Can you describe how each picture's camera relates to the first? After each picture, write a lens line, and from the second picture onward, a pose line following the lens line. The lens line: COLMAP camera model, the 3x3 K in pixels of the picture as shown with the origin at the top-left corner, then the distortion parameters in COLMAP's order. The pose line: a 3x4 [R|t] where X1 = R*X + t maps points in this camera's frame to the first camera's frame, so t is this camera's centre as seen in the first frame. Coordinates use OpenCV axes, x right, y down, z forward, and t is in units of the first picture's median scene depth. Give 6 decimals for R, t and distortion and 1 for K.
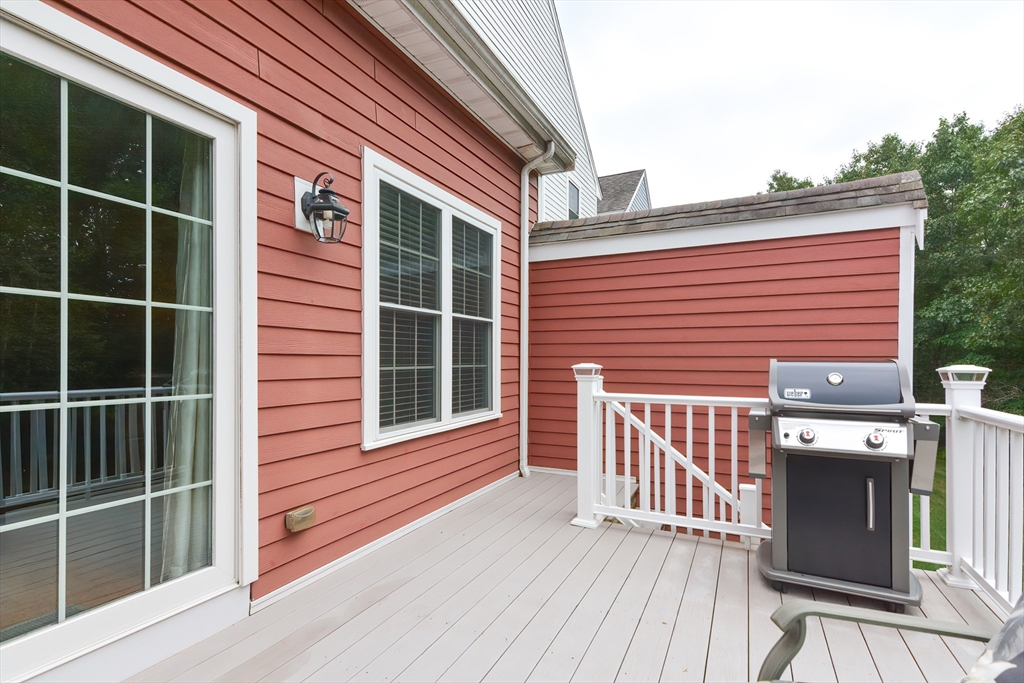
lens RADIAL K [[510.6, 0, 515.7], [0, 510.6, 356.6], [0, 0, 1]] dist [0.024574, -0.015457]
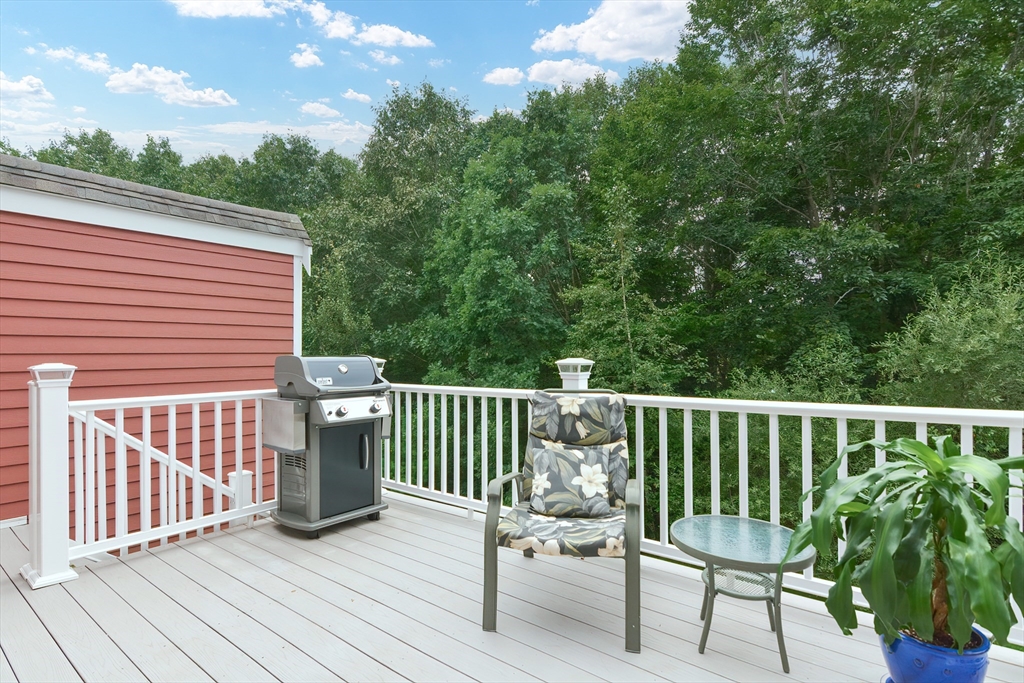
lens RADIAL K [[500.7, 0, 517.6], [0, 500.7, 341.9], [0, 0, 1]] dist [0.019834, -0.014646]
pose [[0.187834, 0.017673, 0.982042, -0.439401], [0.002553, 0.999826, -0.018482, -0.002512], [-0.982197, 0.005978, 0.187756, 0.197520]]
